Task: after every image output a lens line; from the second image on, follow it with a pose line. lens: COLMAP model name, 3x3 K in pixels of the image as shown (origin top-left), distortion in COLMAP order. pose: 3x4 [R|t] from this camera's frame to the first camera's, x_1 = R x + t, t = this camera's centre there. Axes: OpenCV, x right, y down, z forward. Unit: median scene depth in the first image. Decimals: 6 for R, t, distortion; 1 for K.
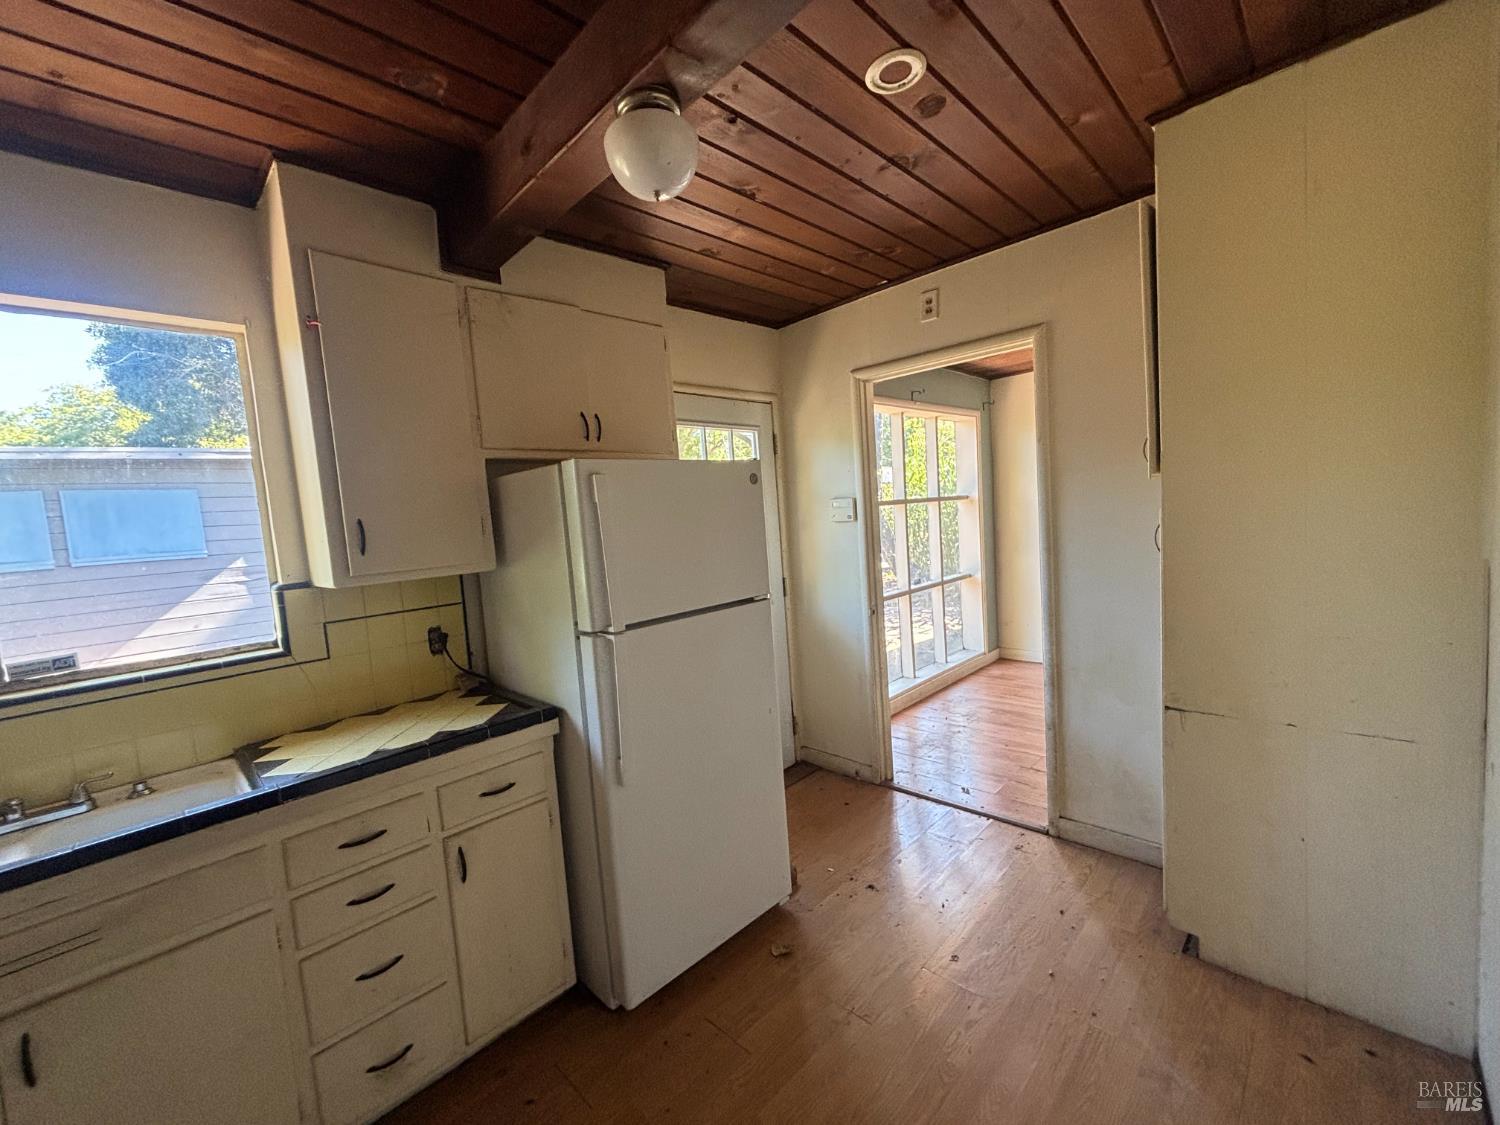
lens RADIAL K [[606.3, 0, 749.9], [0, 606.3, 564.0], [0, 0, 1]] dist [-0.005098, 0.000367]
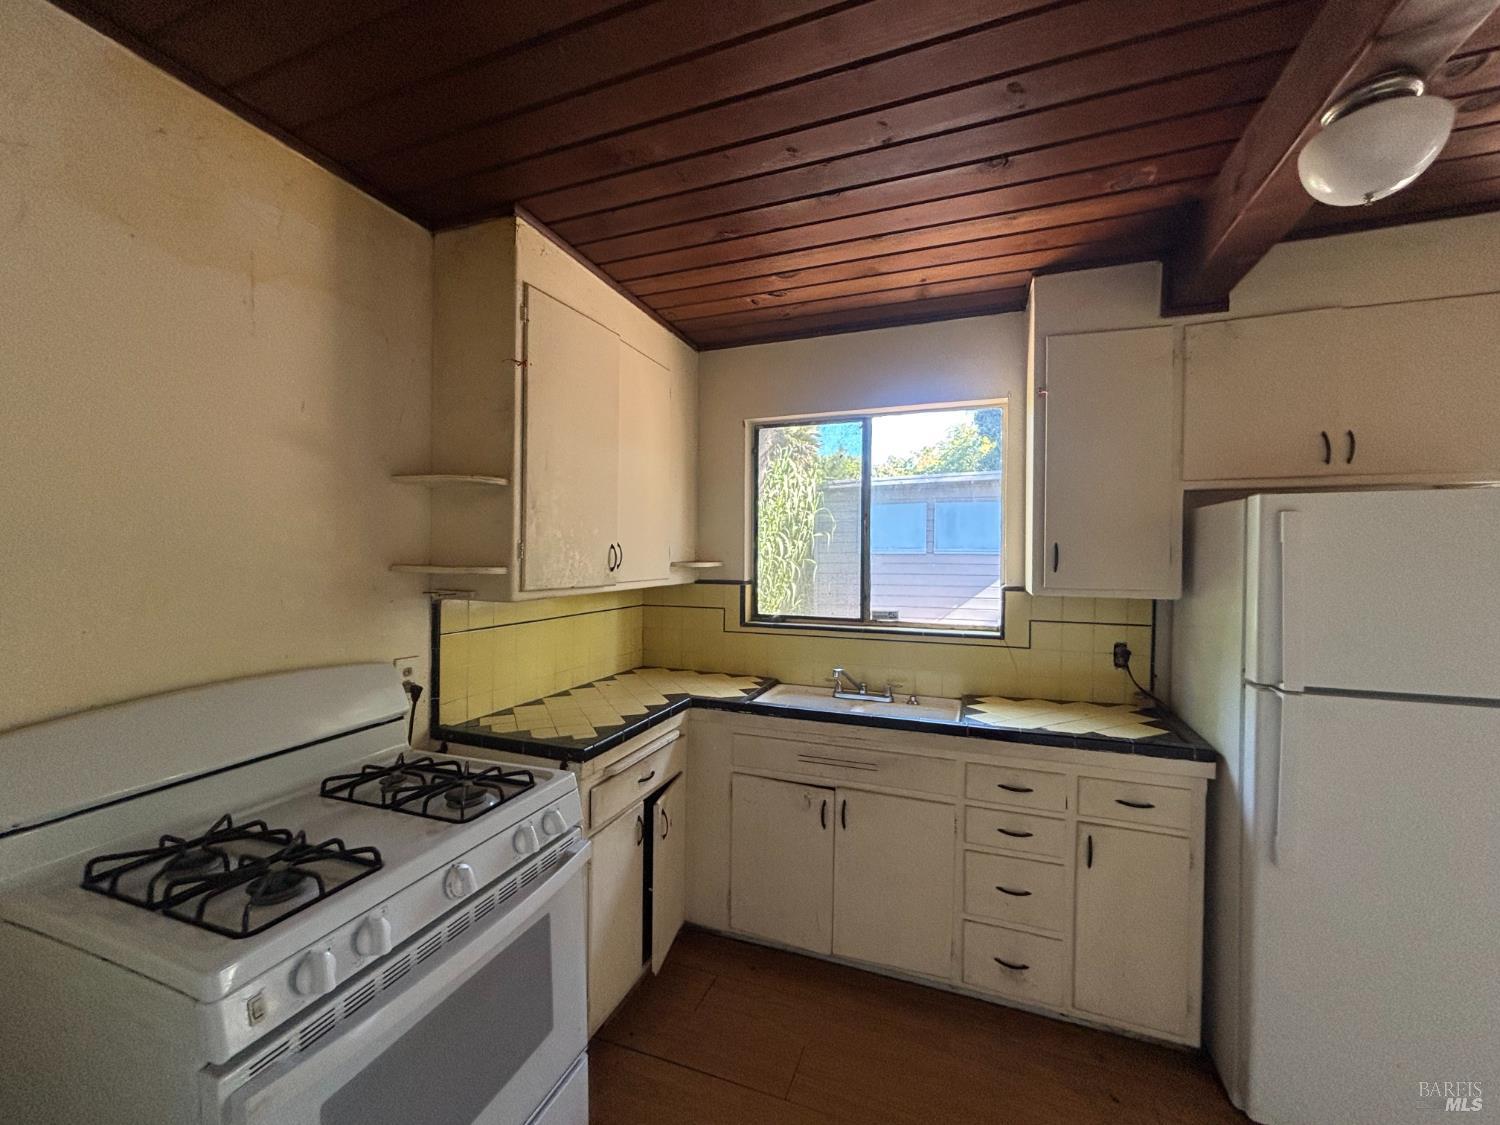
lens RADIAL K [[606.3, 0, 749.9], [0, 606.3, 564.0], [0, 0, 1]] dist [-0.005098, 0.000367]
pose [[0.393785, 0.097828, -0.913982, 0.248974], [-0.106270, 0.992498, 0.060446, -0.039230], [0.913039, 0.073326, 0.401227, -0.077173]]
